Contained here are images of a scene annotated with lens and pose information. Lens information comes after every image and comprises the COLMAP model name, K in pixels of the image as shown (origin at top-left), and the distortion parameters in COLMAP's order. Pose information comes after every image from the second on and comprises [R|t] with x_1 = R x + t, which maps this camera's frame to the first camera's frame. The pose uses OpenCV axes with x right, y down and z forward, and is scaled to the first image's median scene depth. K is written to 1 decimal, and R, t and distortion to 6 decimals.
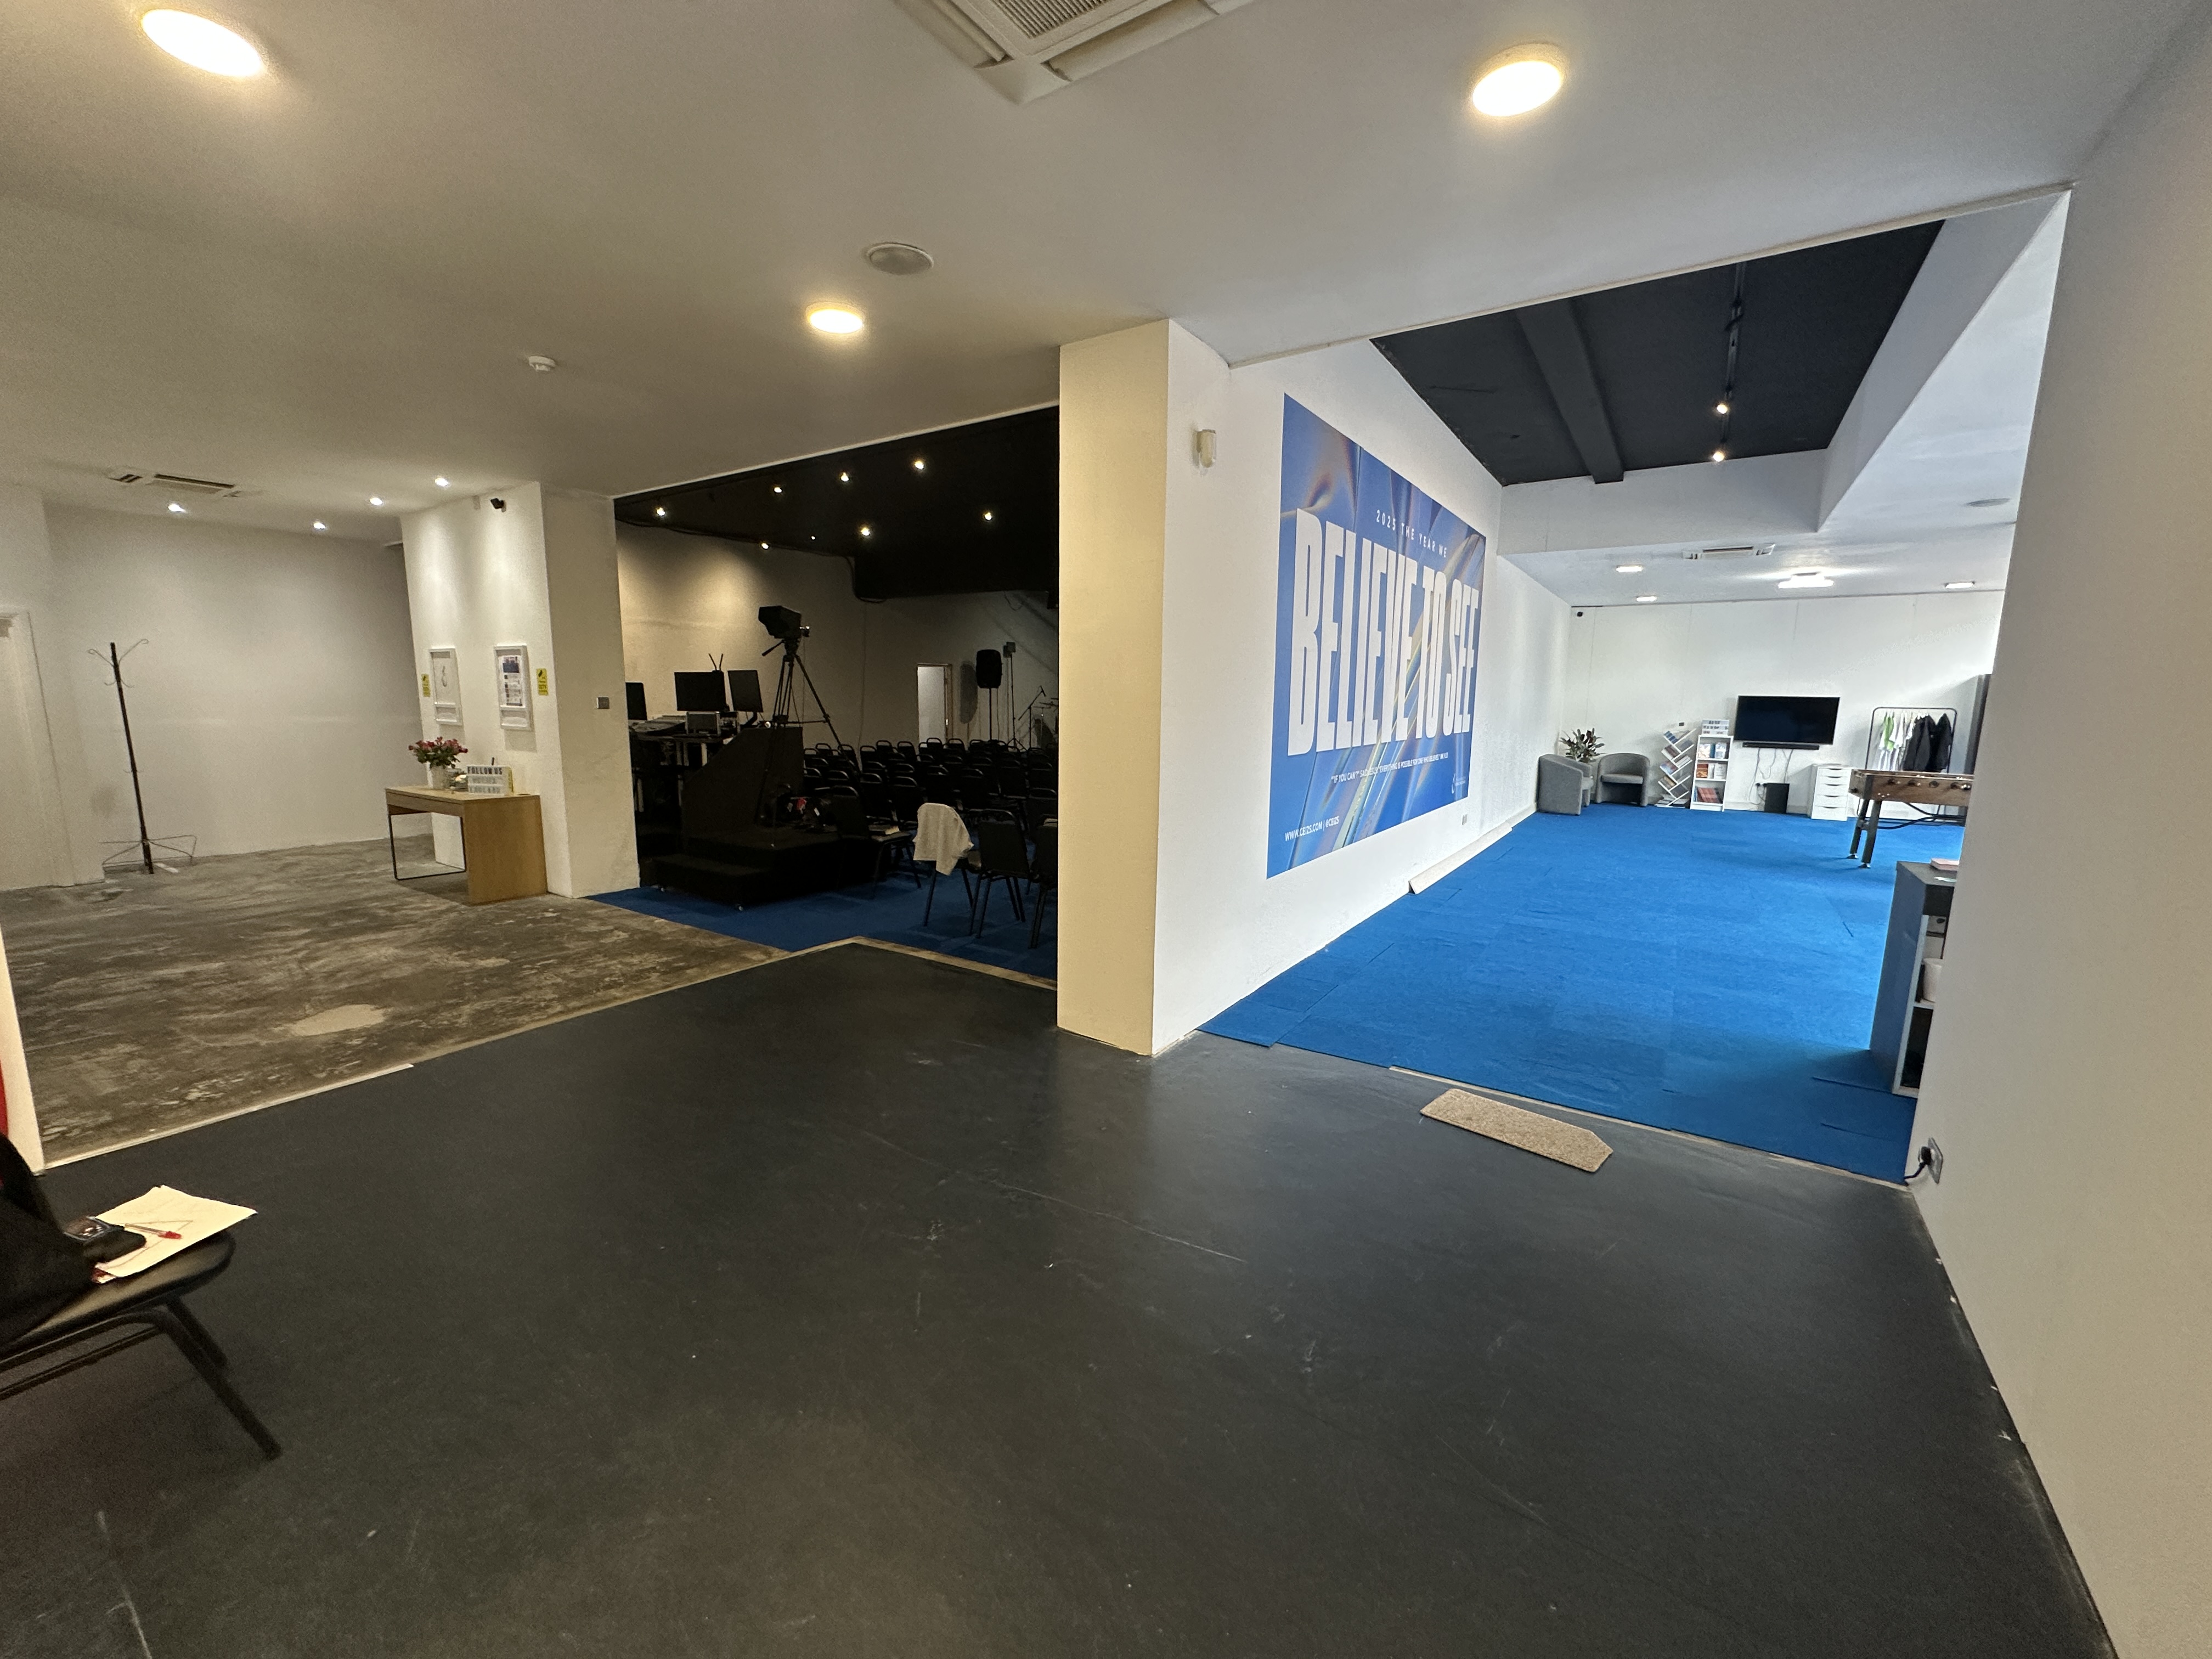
lens RADIAL K [[878.8, 0, 1108.7], [0, 878.8, 826.9], [0, 0, 1]] dist [-0.007409, 0.000695]
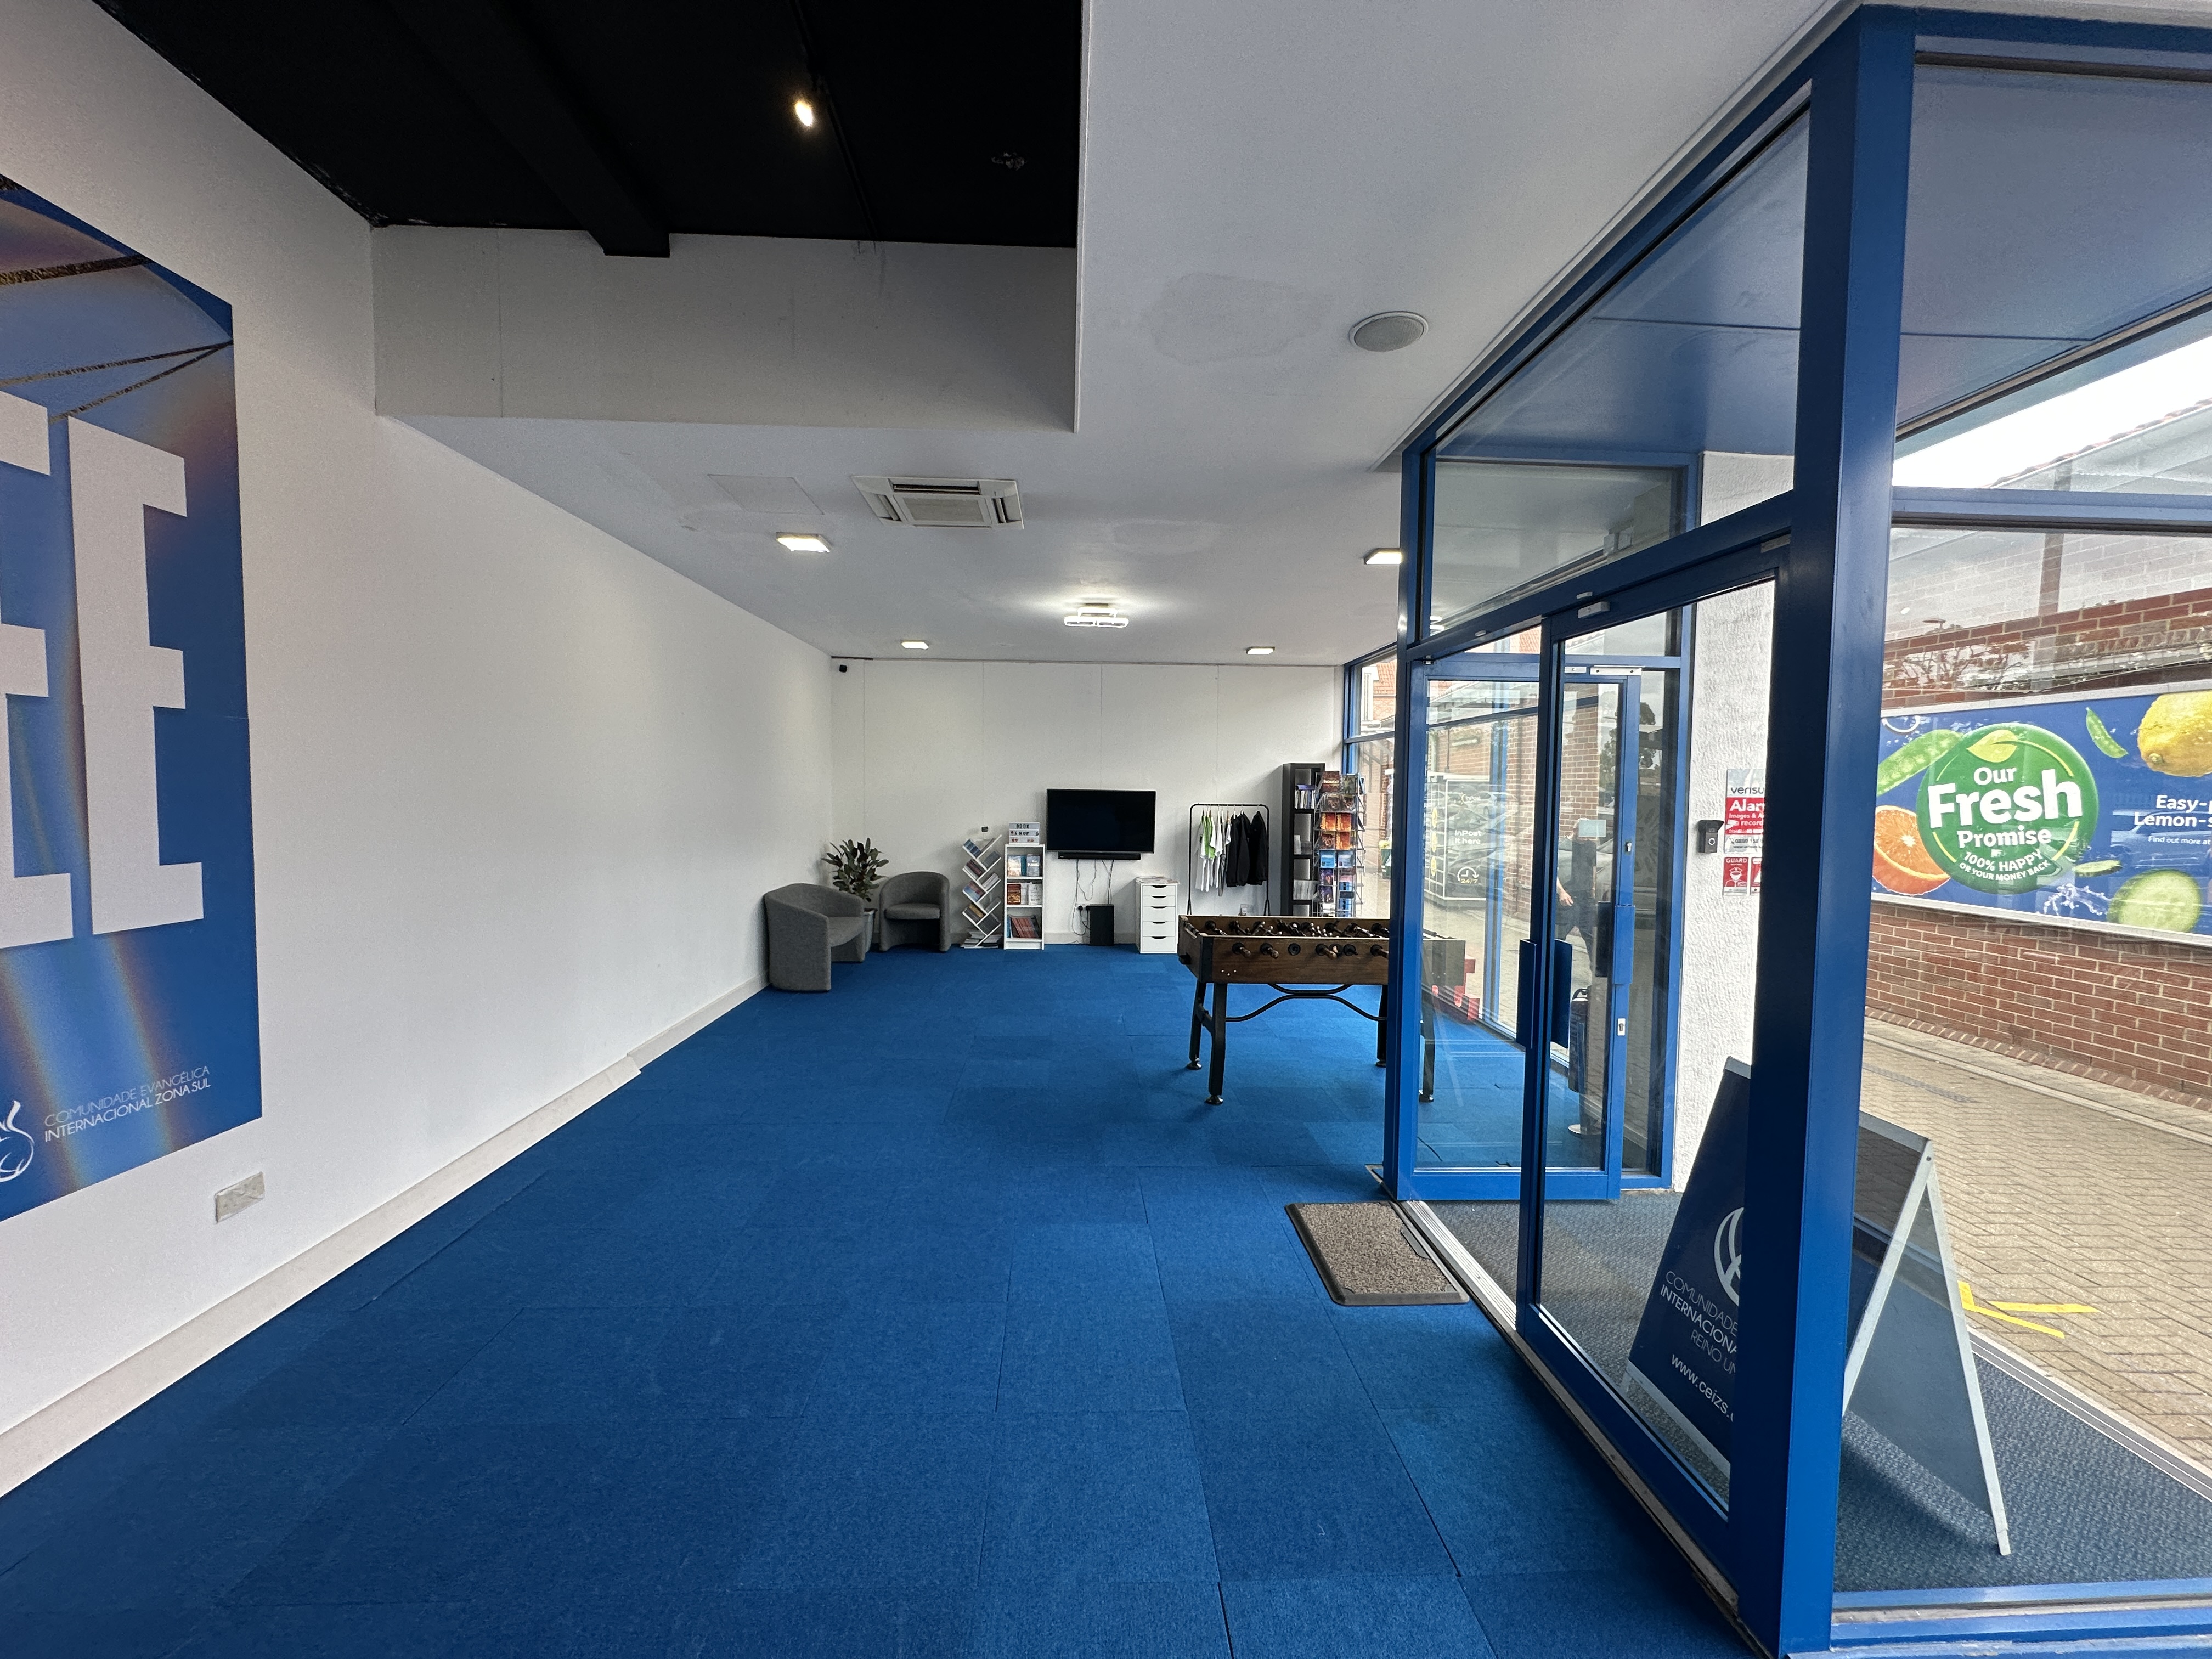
lens RADIAL K [[878.8, 0, 1105.5], [0, 878.8, 829.2], [0, 0, 1]] dist [-0.007409, 0.000695]
pose [[0.808606, -0.028827, 0.587644, 0.700641], [0.085949, 0.993872, -0.069513, -0.132136], [-0.582039, 0.106716, 0.806128, 0.823623]]
